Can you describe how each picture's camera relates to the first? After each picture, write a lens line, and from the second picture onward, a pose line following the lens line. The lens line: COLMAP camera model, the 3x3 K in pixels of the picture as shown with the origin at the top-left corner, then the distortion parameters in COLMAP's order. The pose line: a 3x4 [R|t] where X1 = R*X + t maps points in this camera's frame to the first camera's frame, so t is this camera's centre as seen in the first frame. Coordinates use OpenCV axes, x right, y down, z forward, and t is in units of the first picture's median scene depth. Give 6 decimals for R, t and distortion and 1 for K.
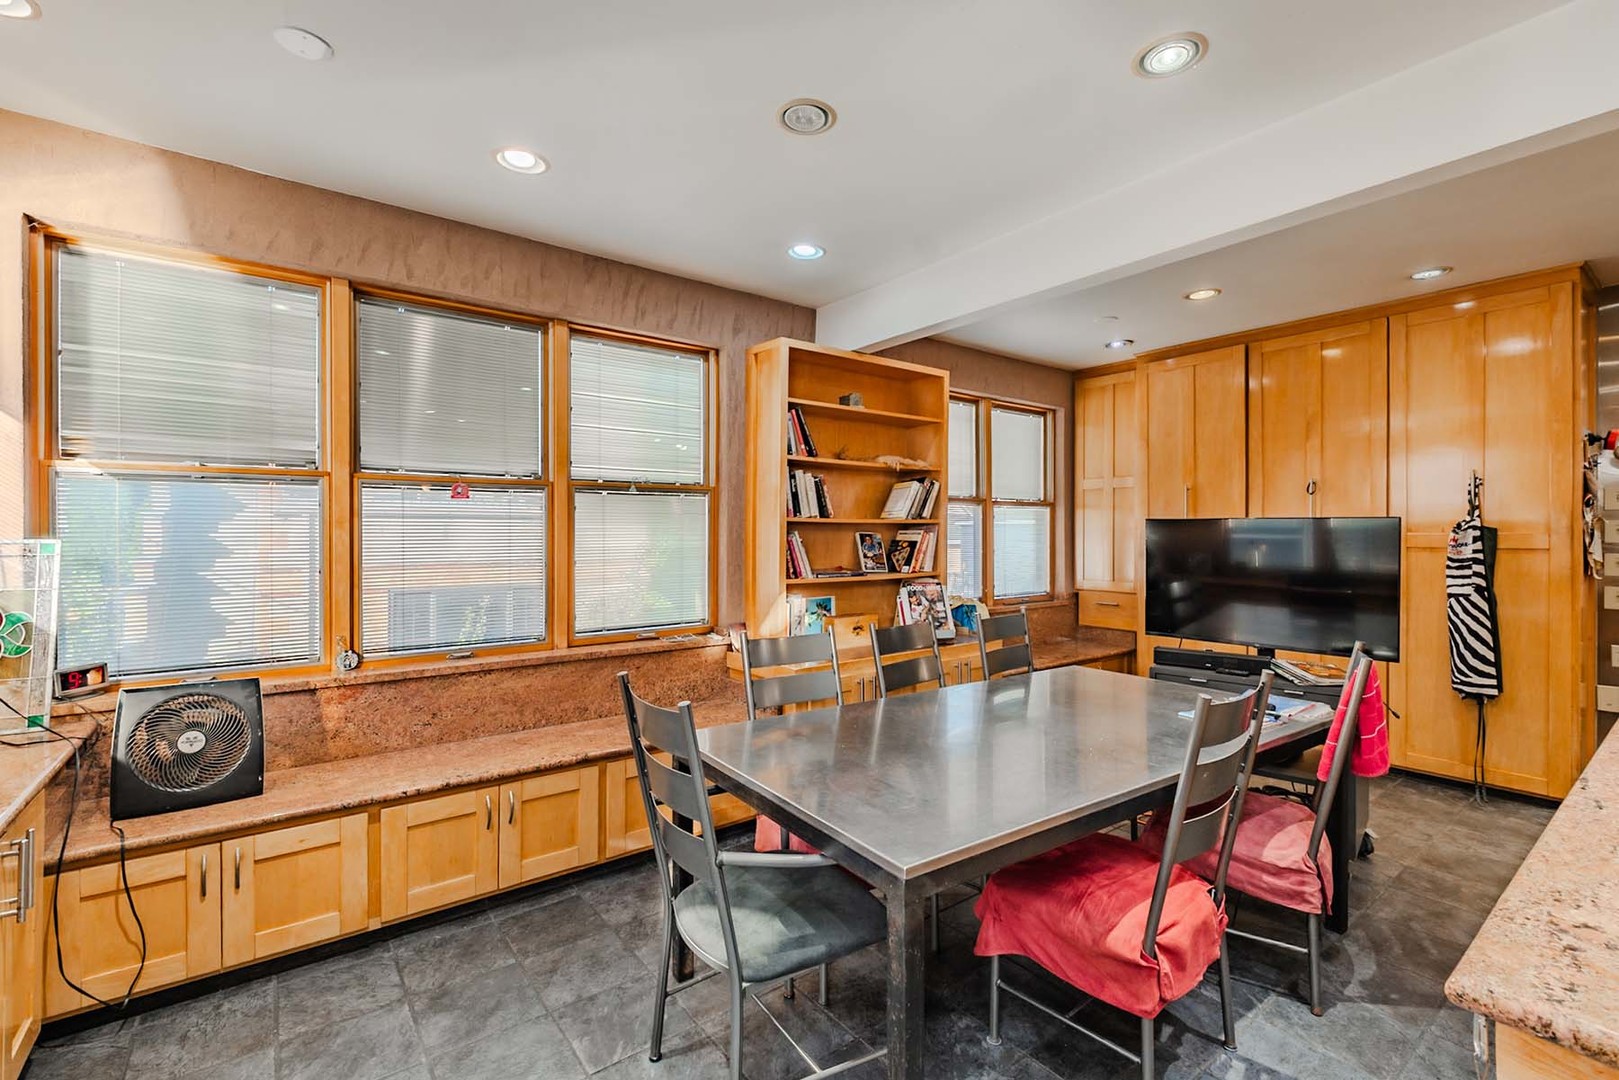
lens RADIAL K [[703.2, 0, 802.8], [0, 703.2, 537.7], [0, 0, 1]] dist [0.007696, -0.008241]
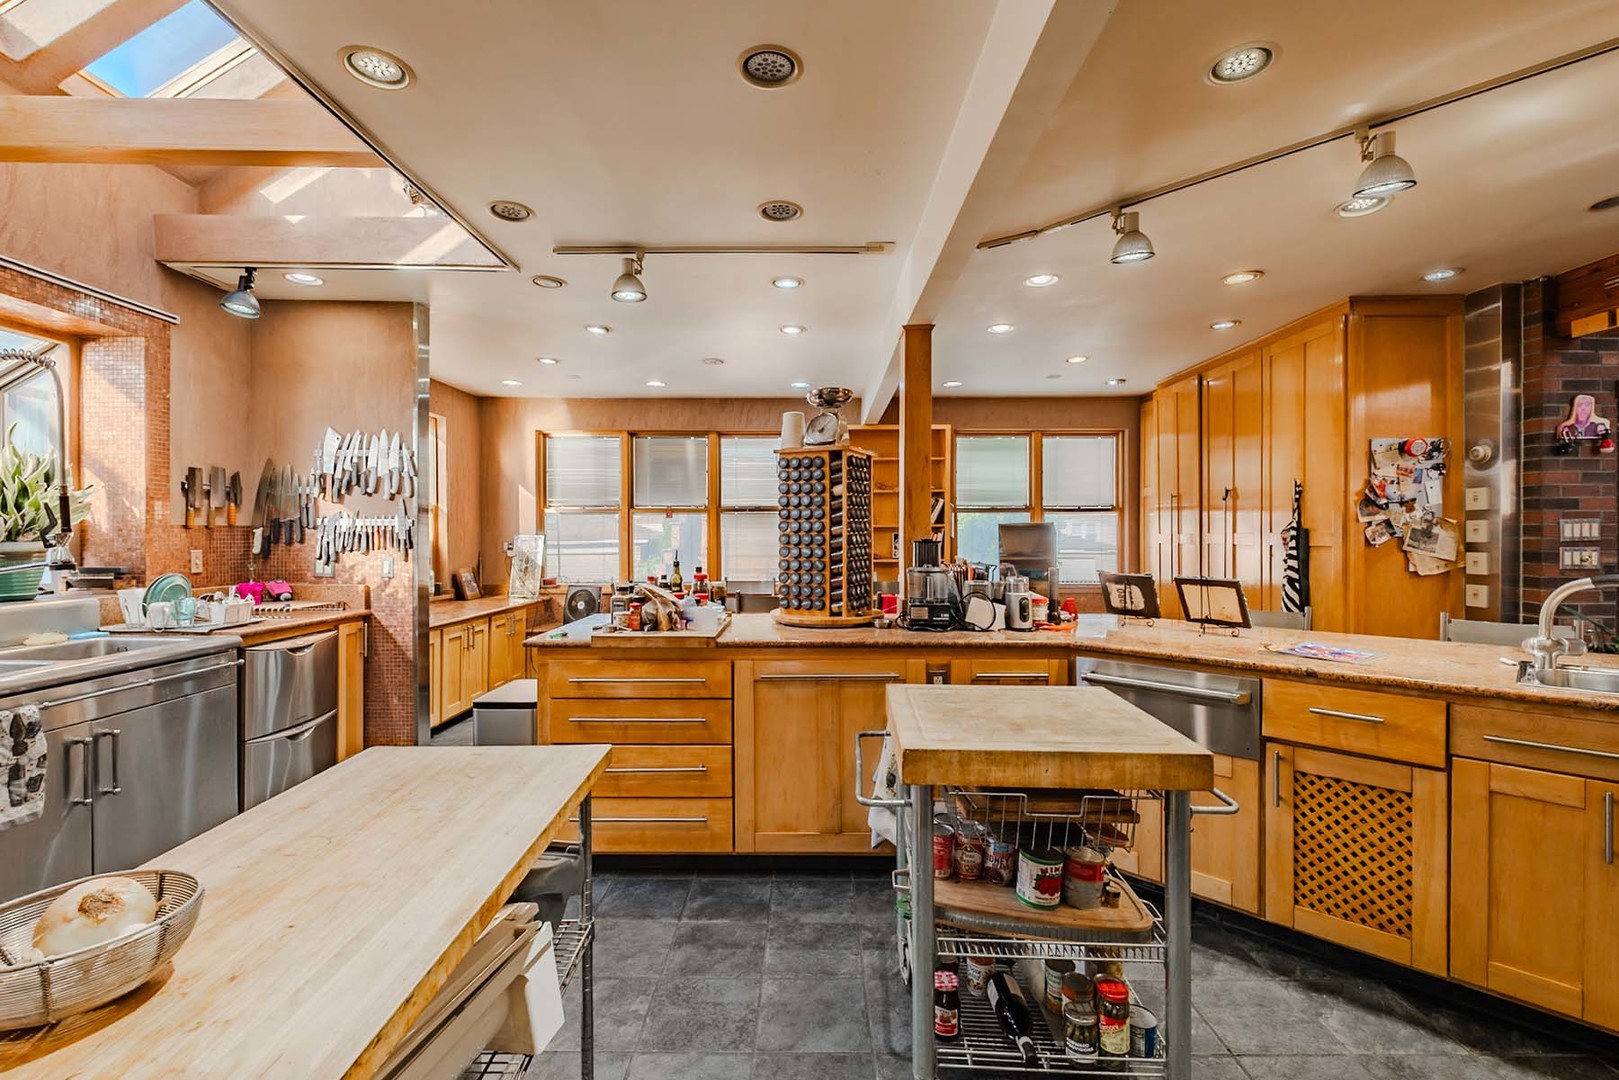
lens RADIAL K [[703.2, 0, 802.8], [0, 703.2, 537.7], [0, 0, 1]] dist [0.007696, -0.008241]
pose [[0.793090, 0.004098, -0.609090, 1.094982], [-0.004458, 0.999990, 0.000924, 0.003915], [0.609088, 0.001983, 0.793101, -0.472475]]
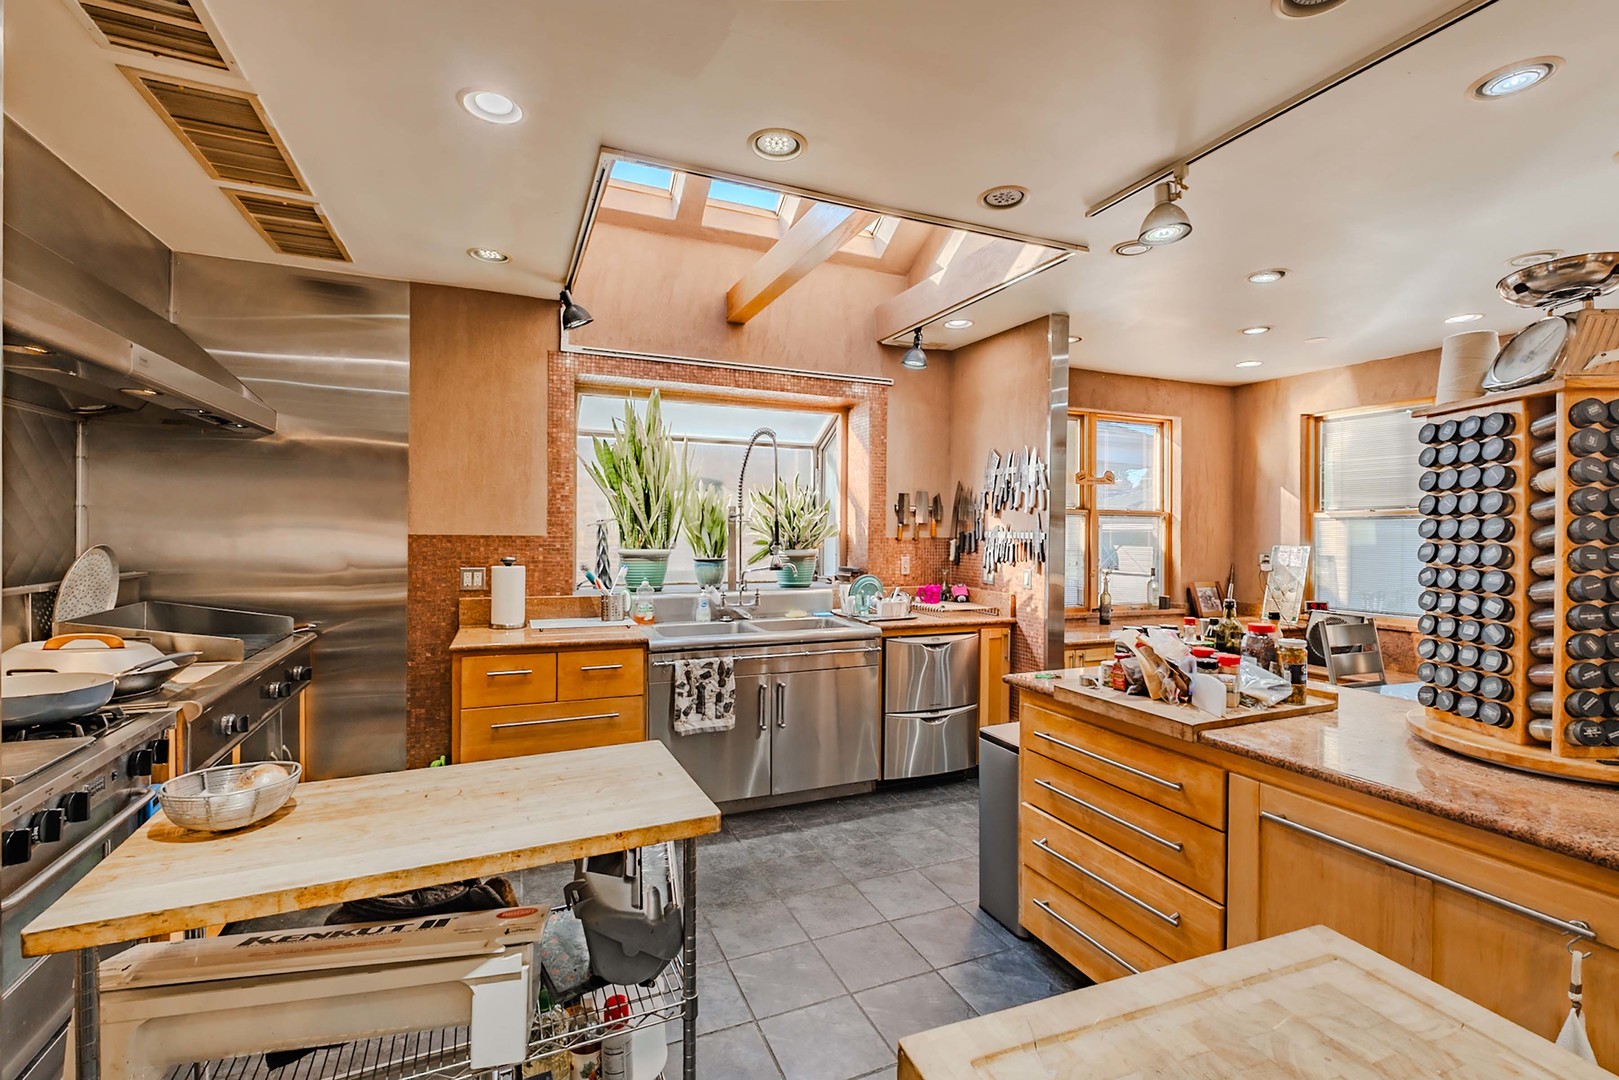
lens RADIAL K [[703.2, 0, 802.8], [0, 703.2, 537.7], [0, 0, 1]] dist [0.007696, -0.008241]
pose [[-0.245800, 0.007864, -0.969289, 1.098511], [-0.009730, 0.999897, 0.010580, -0.021266], [0.969272, 0.012032, -0.245698, -0.063170]]
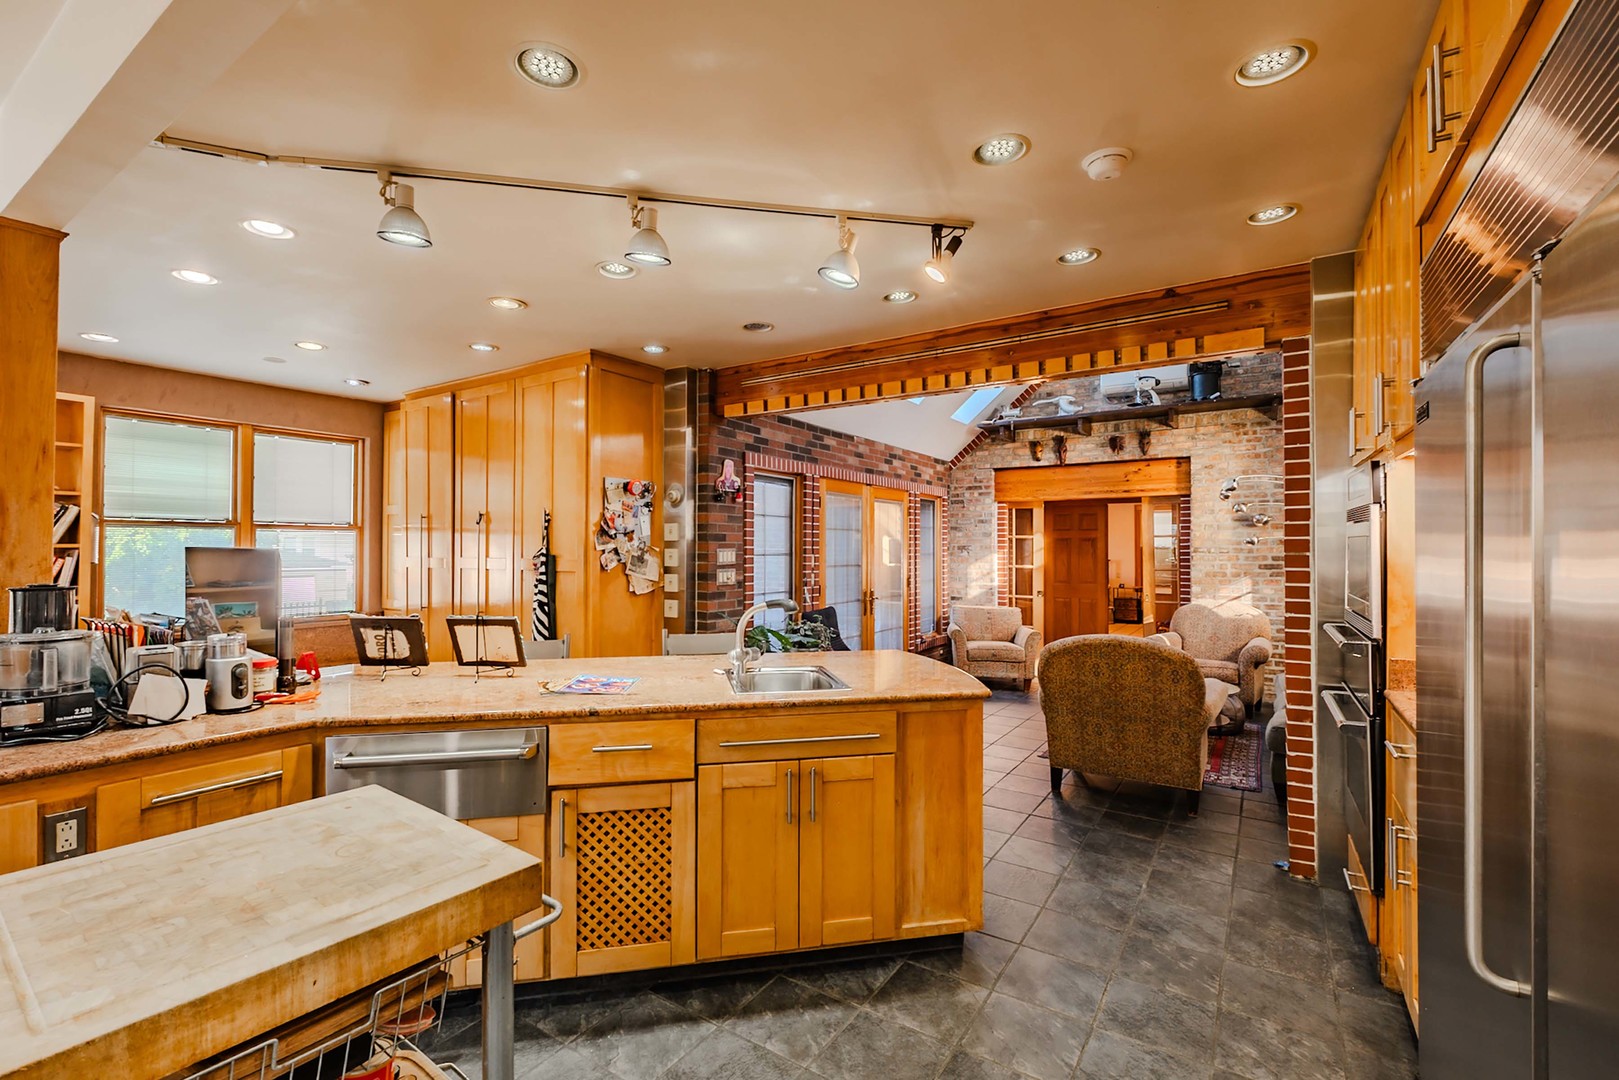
lens RADIAL K [[703.2, 0, 802.8], [0, 703.2, 537.7], [0, 0, 1]] dist [0.007696, -0.008241]
pose [[0.940495, 0.008638, 0.339699, 1.032580], [-0.001615, 0.999779, -0.020950, -0.020444], [-0.339805, 0.019155, 0.940301, -0.356810]]
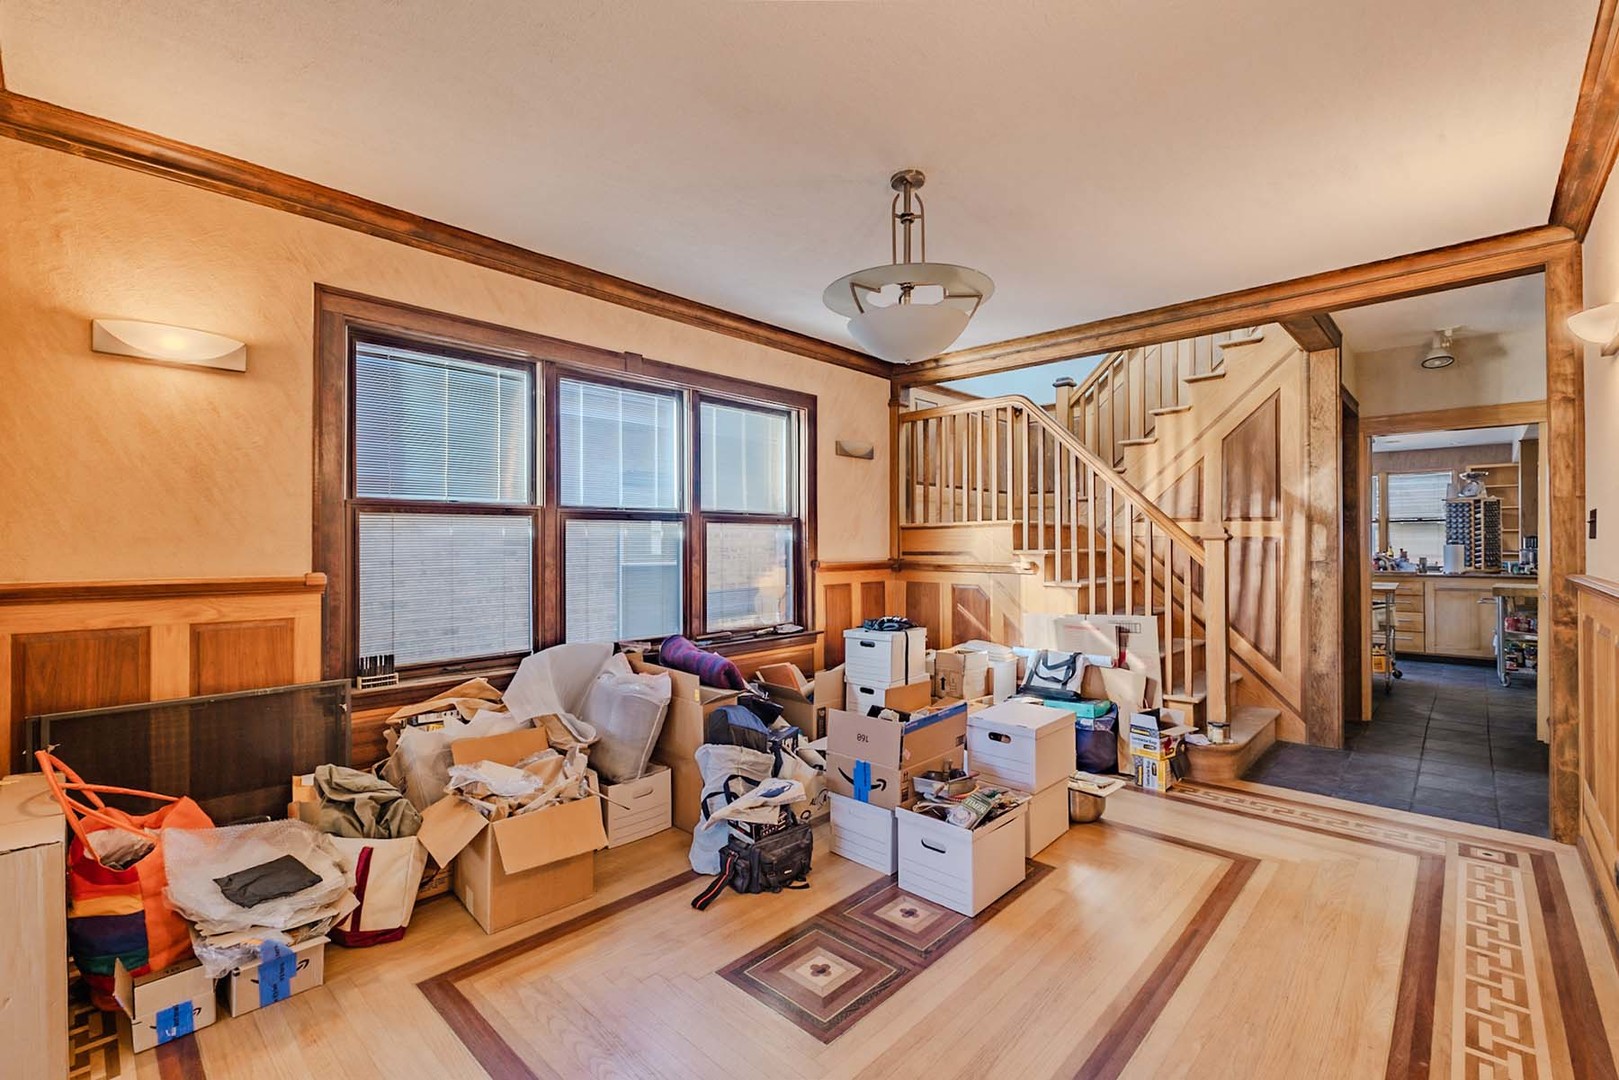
lens RADIAL K [[703.2, 0, 802.8], [0, 703.2, 537.7], [0, 0, 1]] dist [0.007696, -0.008241]
pose [[0.161180, -0.006421, -0.986904, 2.356372], [-0.002827, 0.999972, -0.006967, 0.030500], [0.986921, 0.003913, 0.161157, -2.097934]]
